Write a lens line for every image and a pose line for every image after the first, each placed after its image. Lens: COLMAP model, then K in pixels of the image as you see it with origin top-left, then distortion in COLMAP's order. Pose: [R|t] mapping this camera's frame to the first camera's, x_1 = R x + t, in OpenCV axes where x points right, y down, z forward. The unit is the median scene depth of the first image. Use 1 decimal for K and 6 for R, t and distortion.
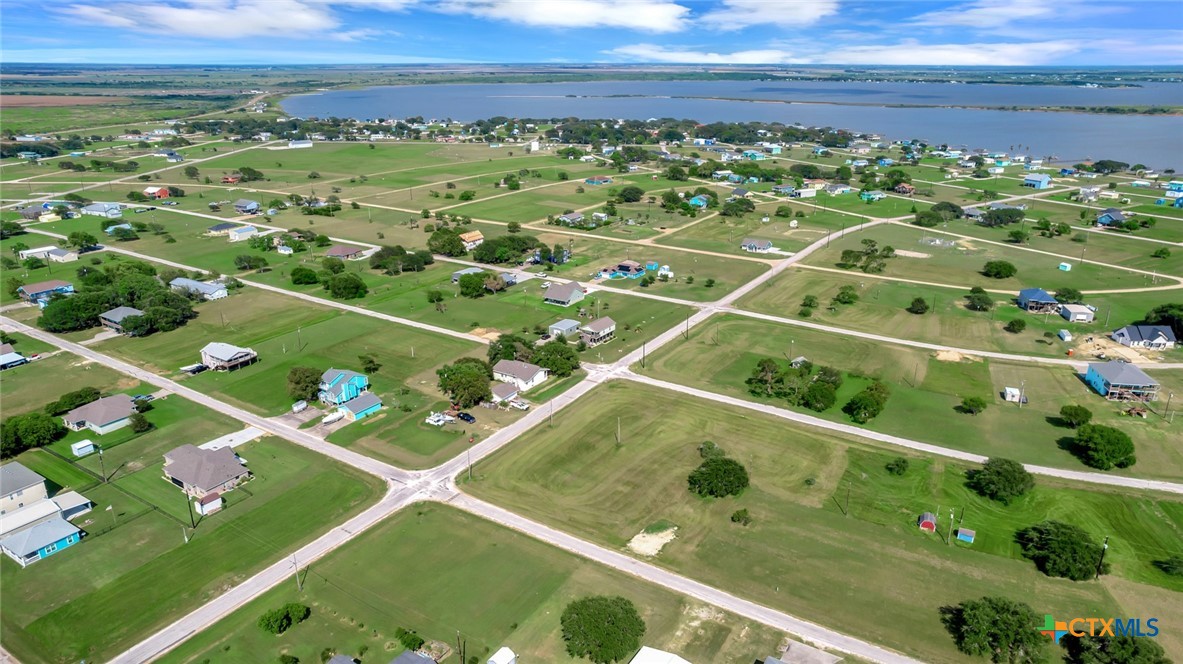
lens RADIAL K [[792.8, 0, 591.5], [0, 792.8, 332.0], [0, 0, 1]] dist [-0.020553, 0.003265]
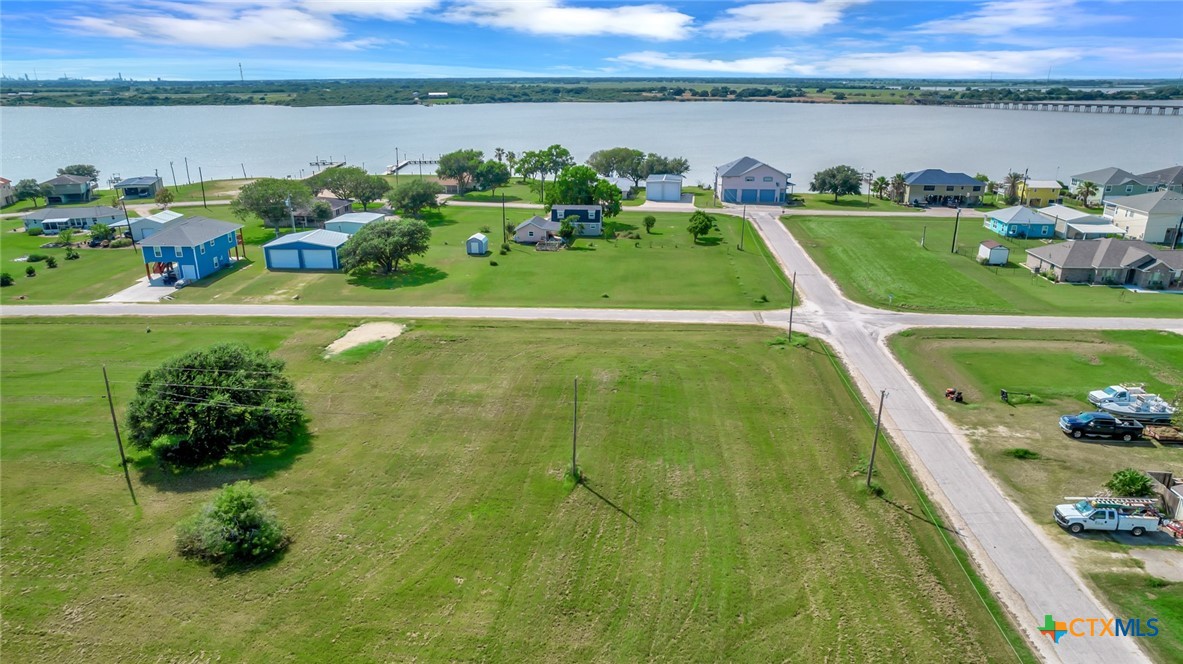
lens RADIAL K [[770.8, 0, 595.5], [0, 770.8, 332.6], [0, 0, 1]] dist [-0.081604, 0.076809]
pose [[-0.872998, 0.159254, -0.460991, 0.148298], [-0.159835, 0.799574, 0.578908, -0.061217], [0.460790, 0.579068, -0.672572, 1.159295]]
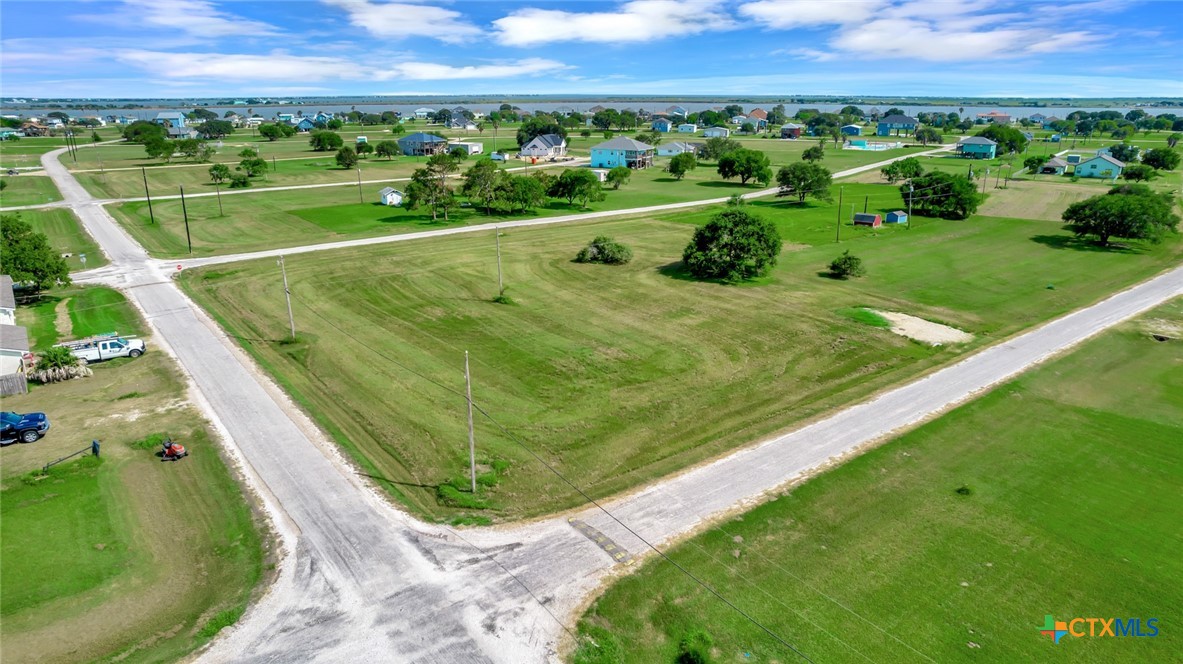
lens RADIAL K [[761.2, 0, 598.2], [0, 761.2, 331.0], [0, 0, 1]] dist [-0.081283, 0.074445]
pose [[0.331319, -0.282946, 0.900094, -0.306257], [0.316786, 0.931958, 0.176355, 0.105092], [-0.888749, 0.226708, 0.398408, 0.800946]]
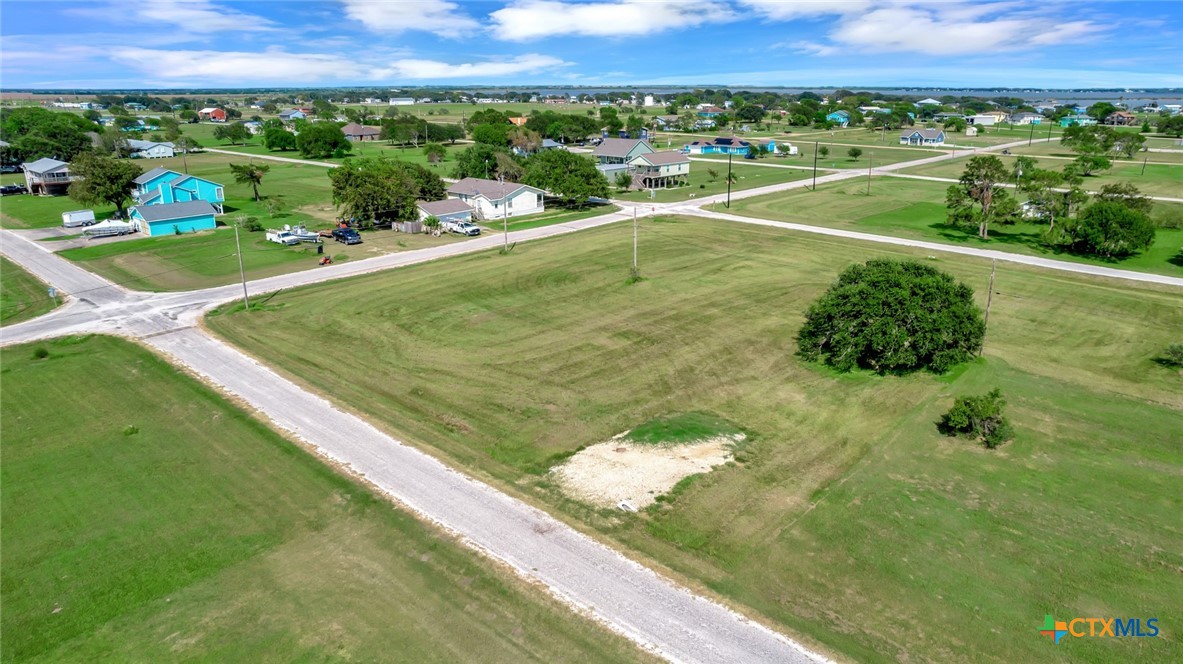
lens RADIAL K [[770.8, 0, 595.5], [0, 770.8, 332.6], [0, 0, 1]] dist [-0.081604, 0.076809]
pose [[0.985738, 0.053259, -0.159639, 0.080423], [-0.057503, 0.998101, -0.022082, 0.181708], [0.158160, 0.030946, 0.986928, 0.593129]]
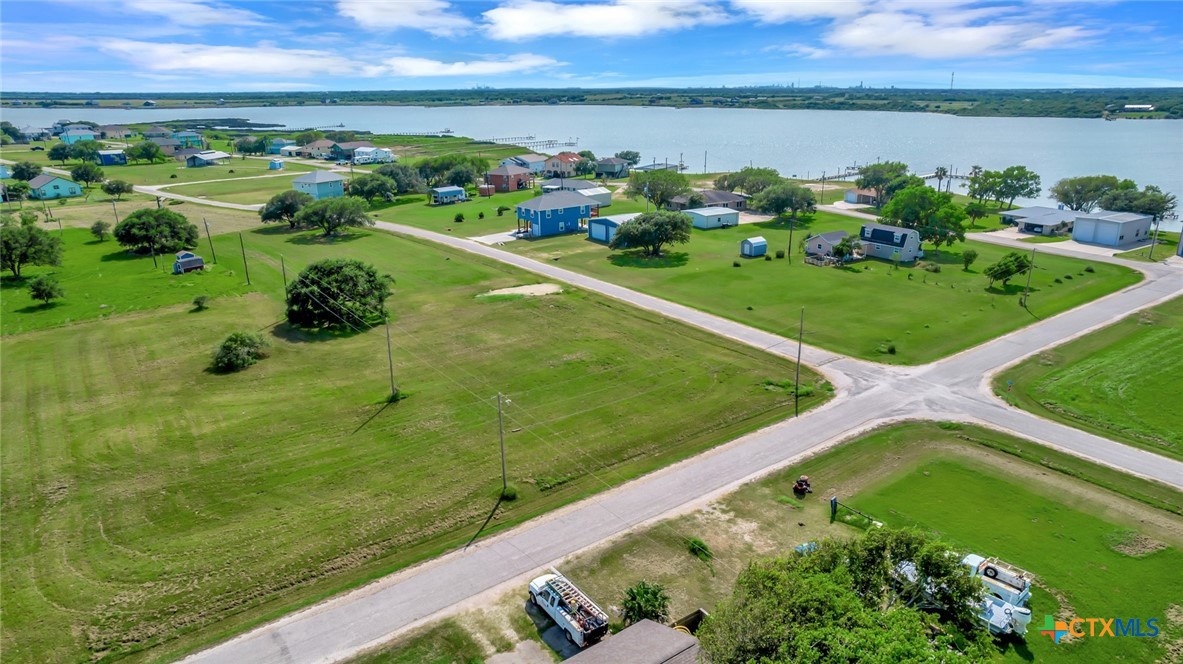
lens RADIAL K [[748.1, 0, 601.3], [0, 748.1, 356.5], [0, 0, 1]] dist [-0.077368, 0.067735]
pose [[-0.941029, -0.105991, 0.321295, -0.166764], [0.123046, 0.777409, 0.616843, -0.074301], [-0.315157, 0.620001, -0.718523, 1.205512]]
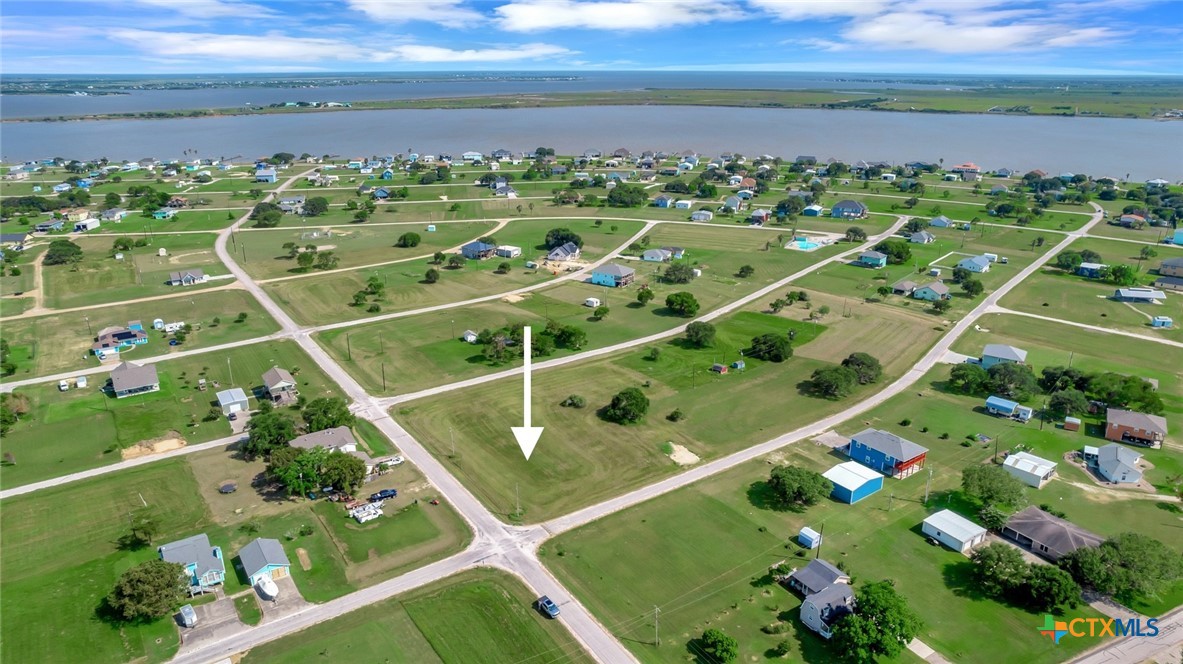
lens RADIAL K [[788.4, 0, 611.9], [0, 788.4, 330.6], [0, 0, 1]] dist [-0.082175, 0.074028]
pose [[0.365415, -0.298607, 0.881650, -0.793318], [0.303556, 0.933599, 0.190387, -0.146405], [-0.879958, 0.198060, 0.431795, 0.428902]]
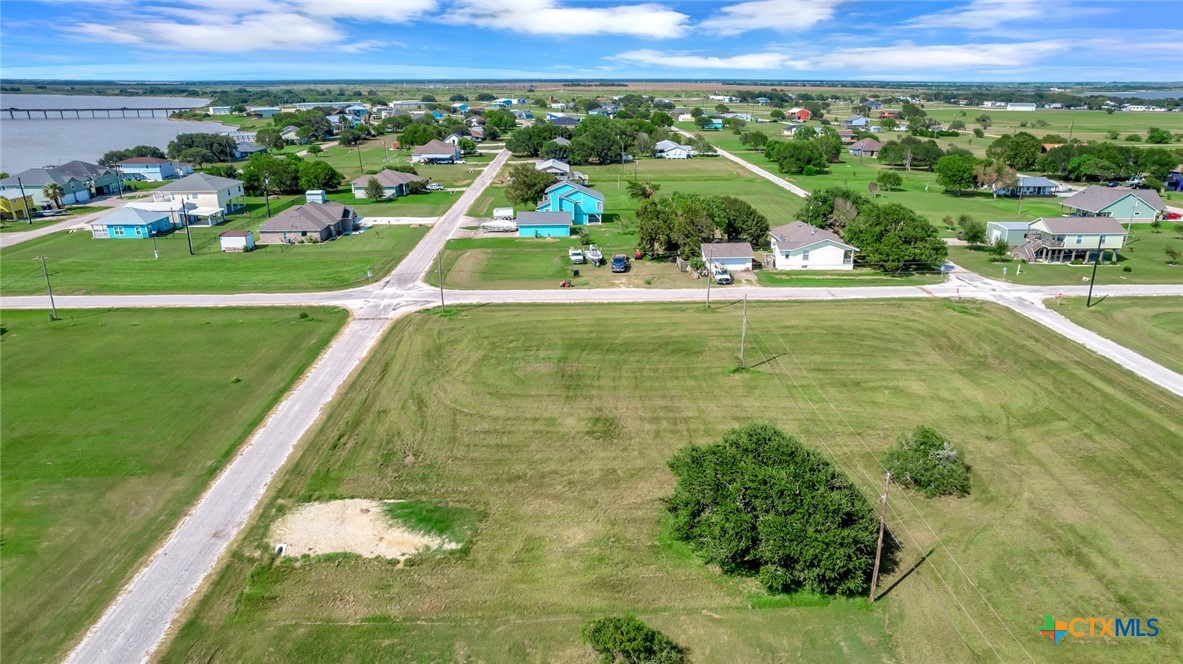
lens RADIAL K [[770.8, 0, 595.5], [0, 770.8, 332.6], [0, 0, 1]] dist [-0.081604, 0.076809]
pose [[0.571583, 0.262605, -0.777388, 0.282290], [-0.275293, 0.953866, 0.119808, 0.100838], [0.772986, 0.145530, 0.617507, 0.707015]]
